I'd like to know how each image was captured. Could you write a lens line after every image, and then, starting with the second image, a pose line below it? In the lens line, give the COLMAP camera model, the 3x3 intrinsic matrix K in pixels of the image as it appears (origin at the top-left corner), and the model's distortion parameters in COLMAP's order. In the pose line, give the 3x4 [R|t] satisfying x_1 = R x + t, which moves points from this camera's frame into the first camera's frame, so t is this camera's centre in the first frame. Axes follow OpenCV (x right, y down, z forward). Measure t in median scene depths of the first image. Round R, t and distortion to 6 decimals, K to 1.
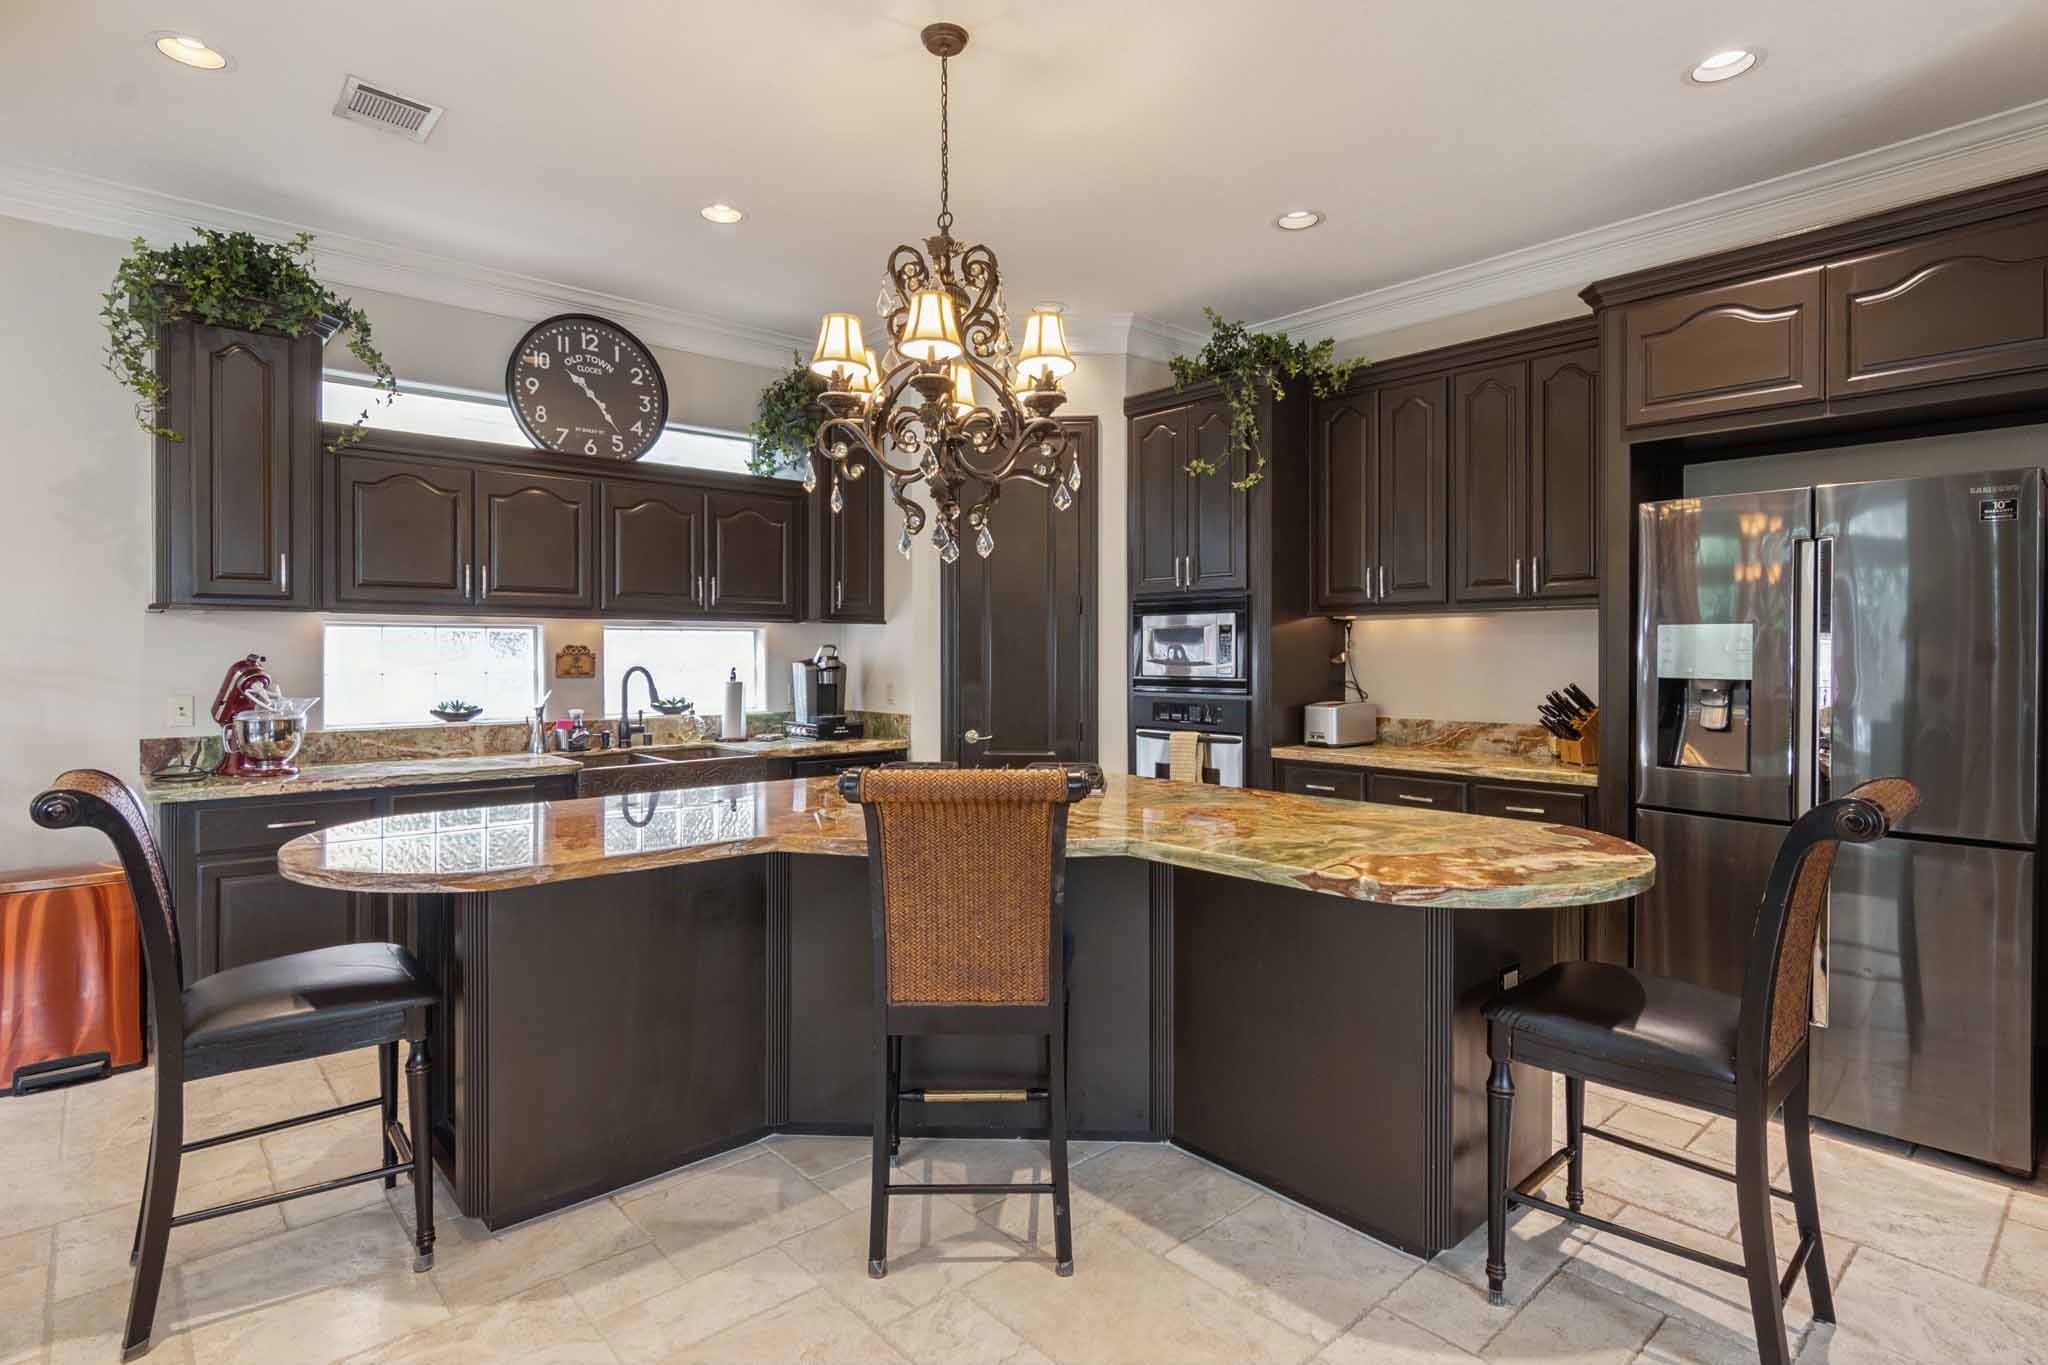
lens RADIAL K [[1049.0, 0, 1033.1], [0, 1049.0, 668.7], [0, 0, 1]] dist [-0.002266, 0.000267]
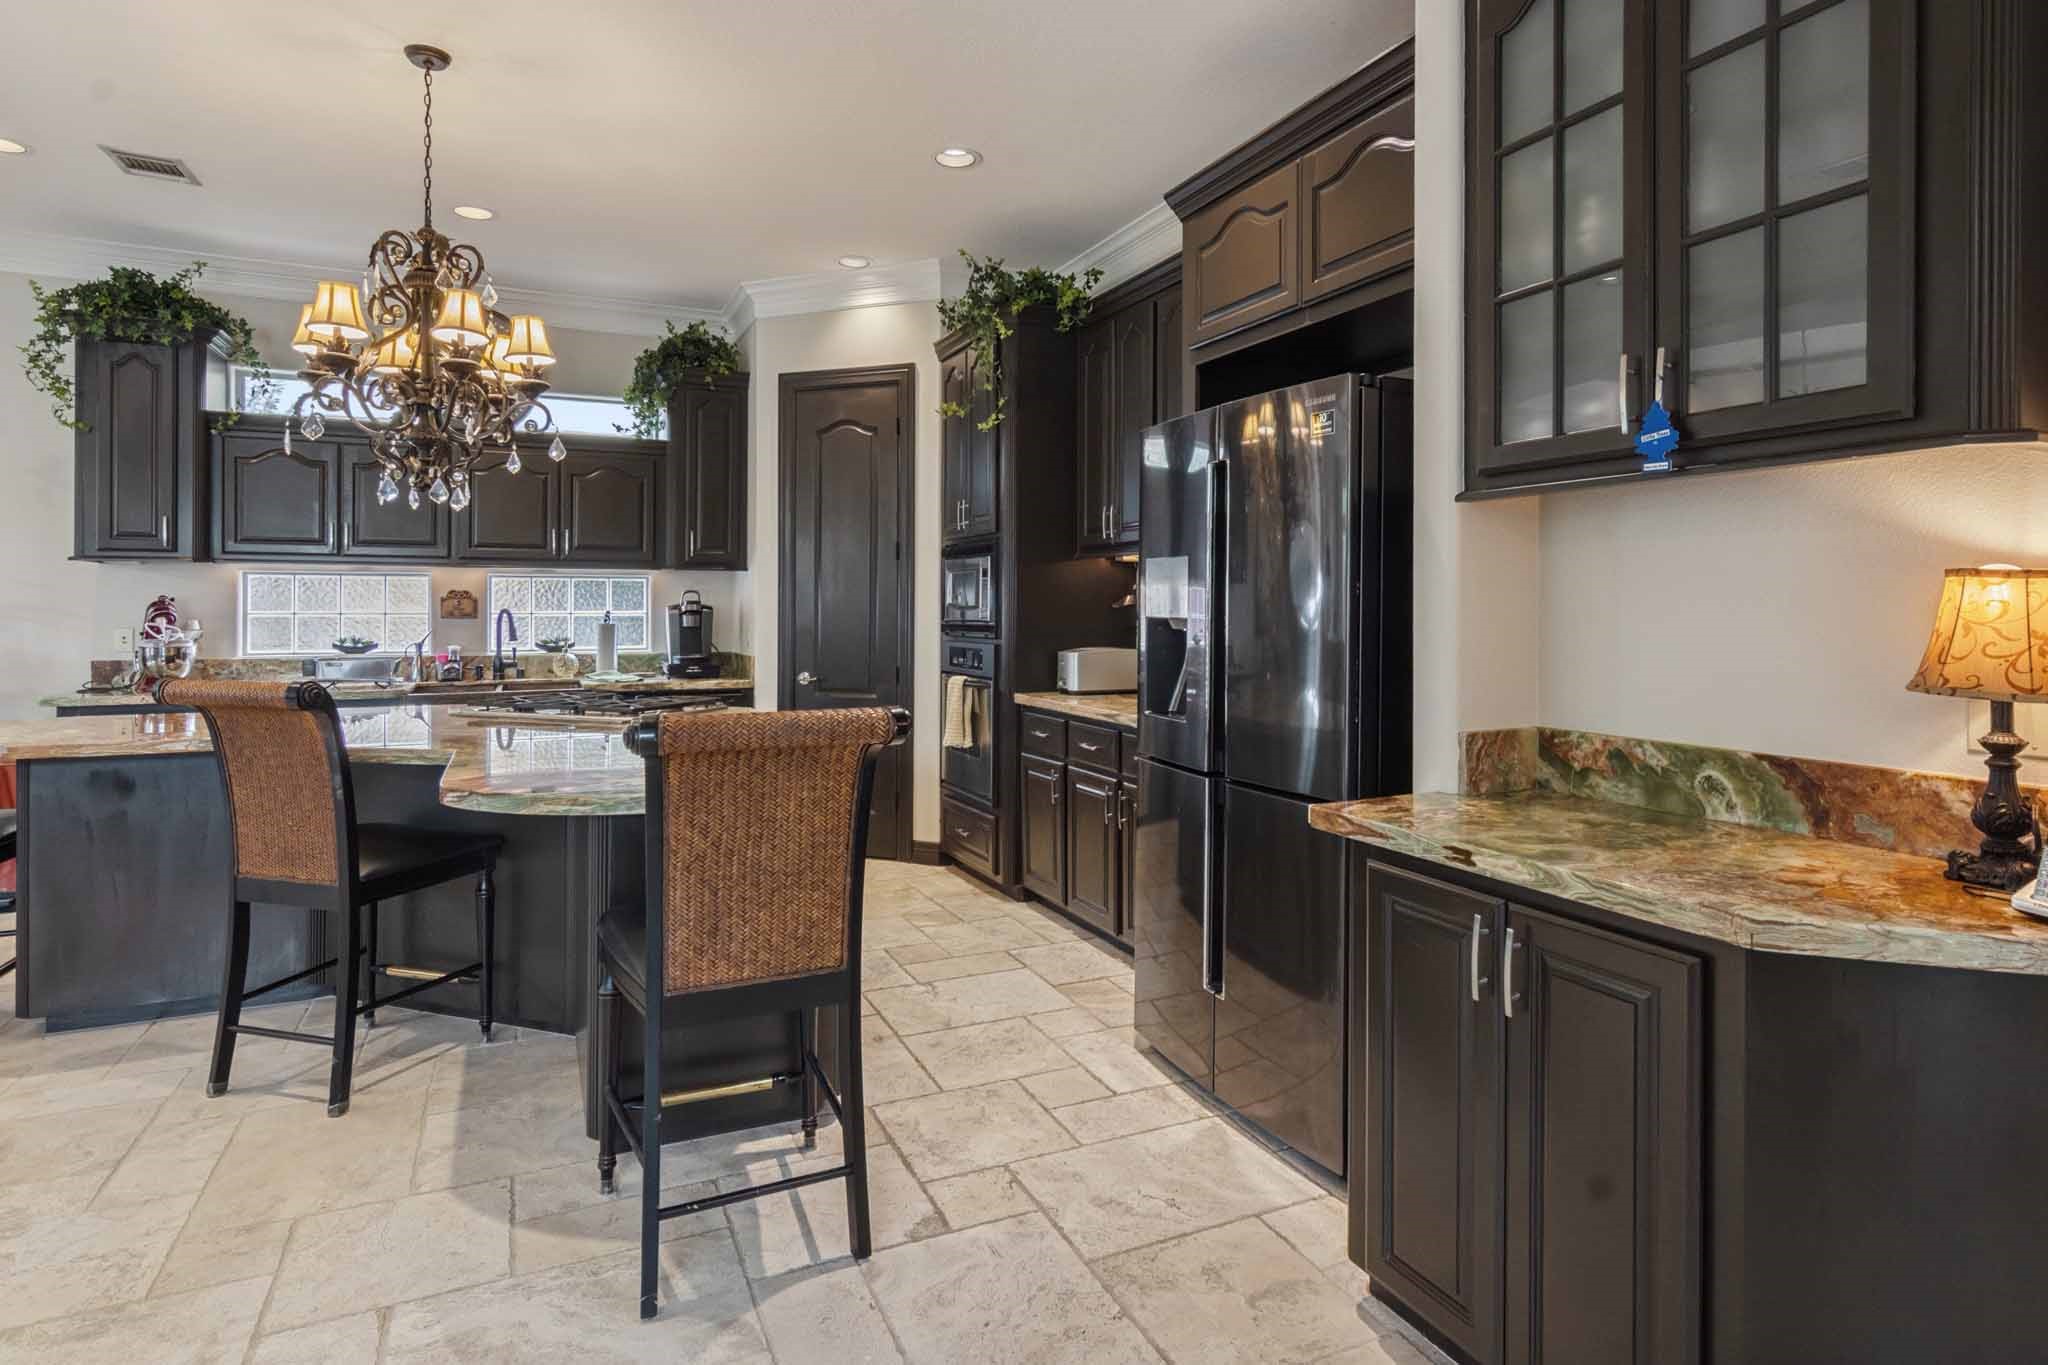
lens RADIAL K [[1105.6, 0, 1034.4], [0, 1105.6, 616.2], [0, 0, 1]] dist [-0.001409, -0.001124]
pose [[0.957518, 0.004621, -0.288335, 0.541124], [-0.007112, 0.999946, -0.007592, 0.011424], [0.288285, 0.009320, 0.957499, 0.019921]]
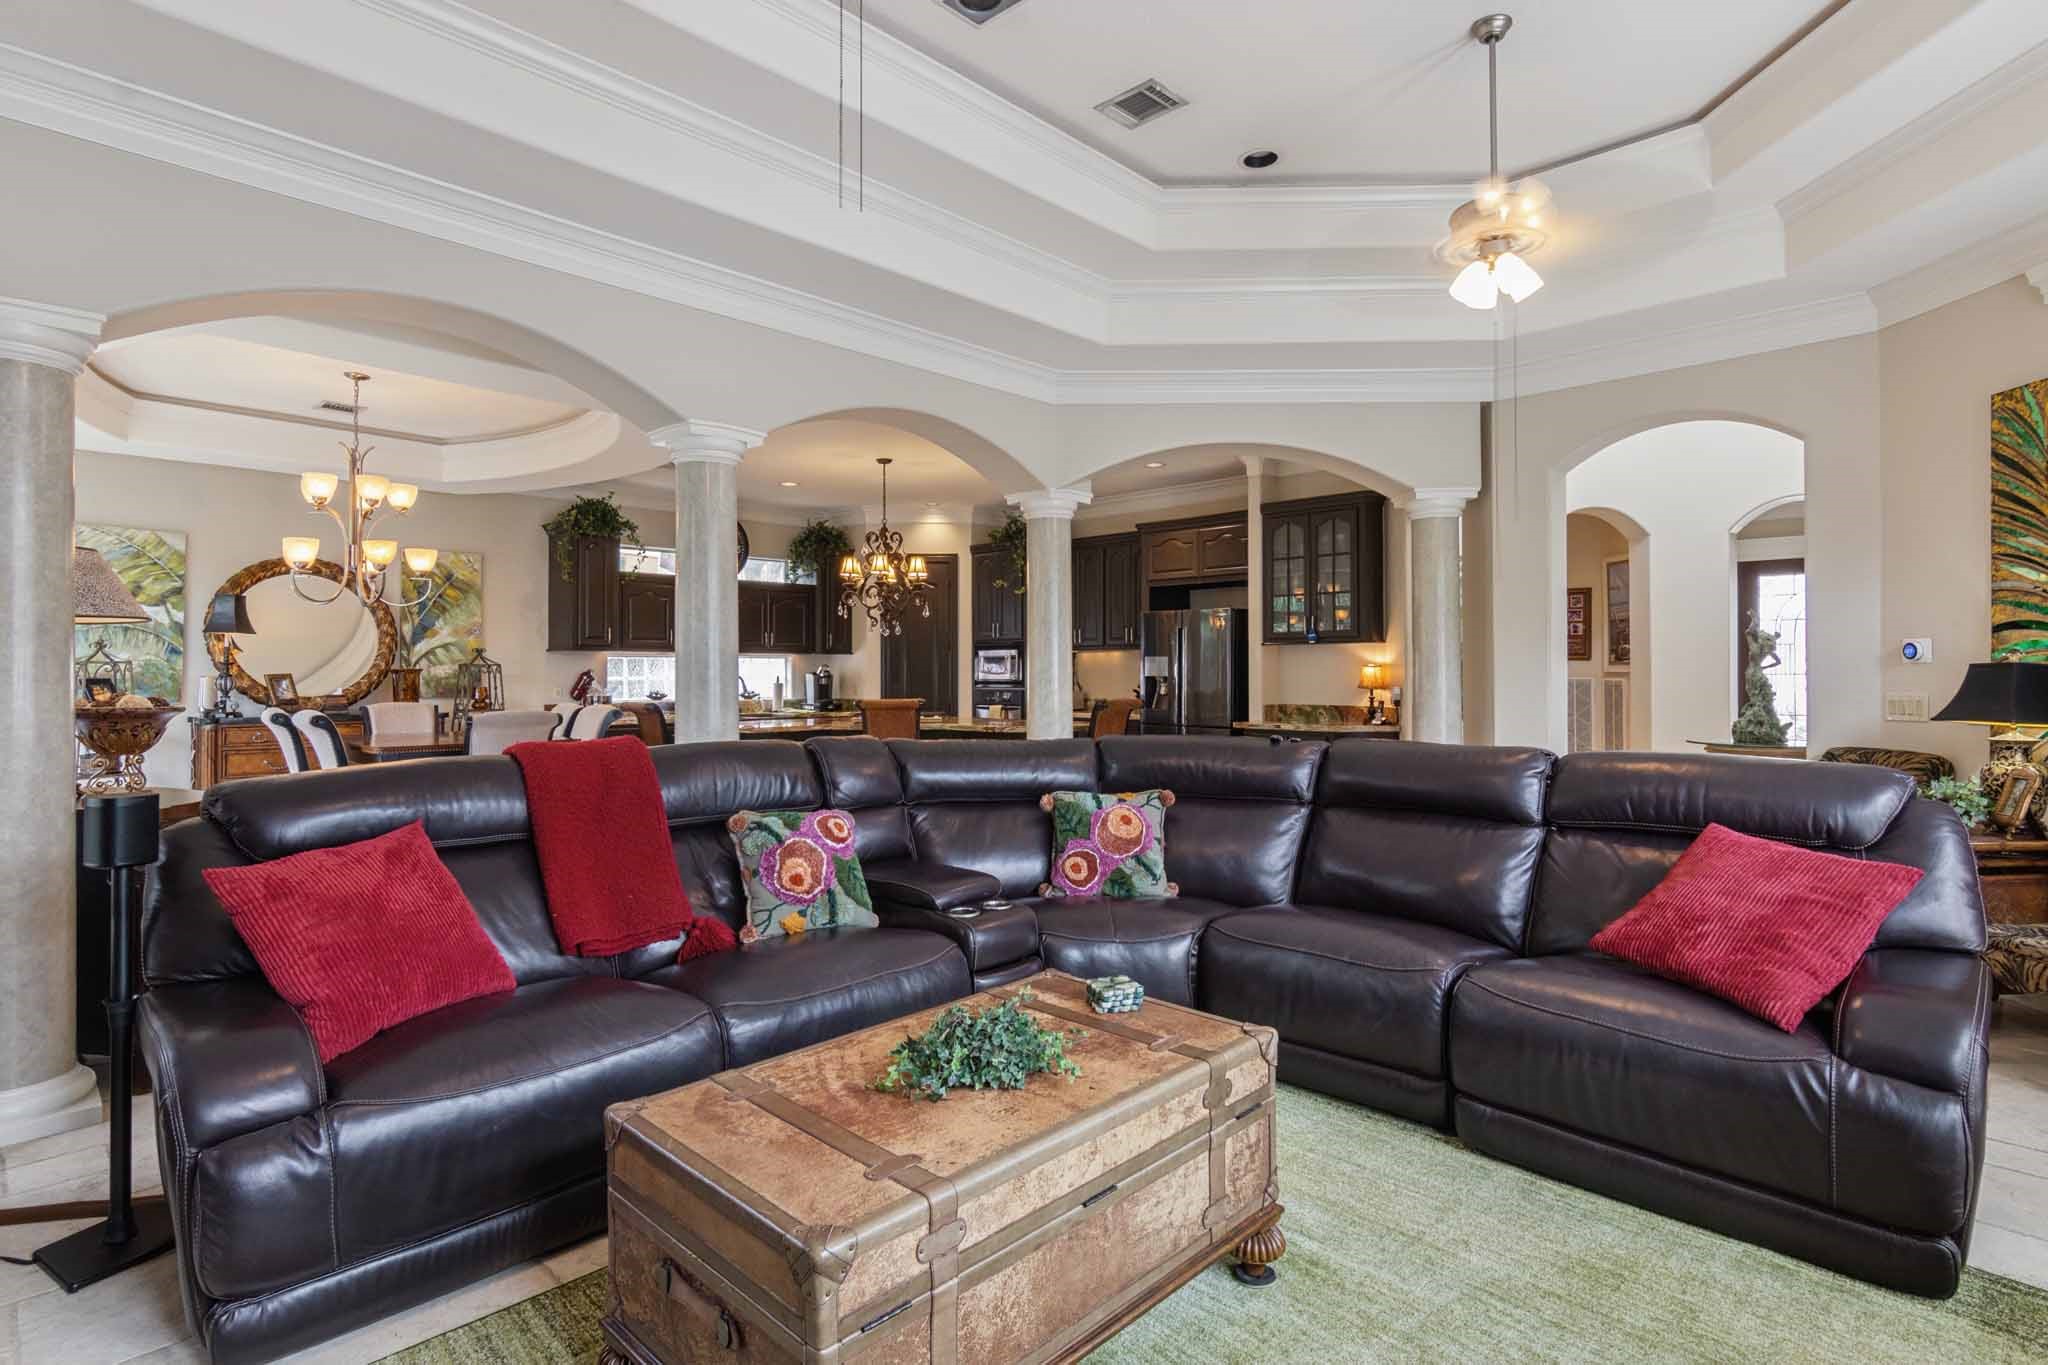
lens RADIAL K [[1040.0, 0, 1030.8], [0, 1040.0, 683.1], [0, 0, 1]] dist [-0.001478, 0.000883]
pose [[0.997992, -0.002653, 0.063290, 0.085411], [0.003046, 0.999977, -0.006111, 0.029545], [-0.063272, 0.006292, 0.997976, -1.173881]]
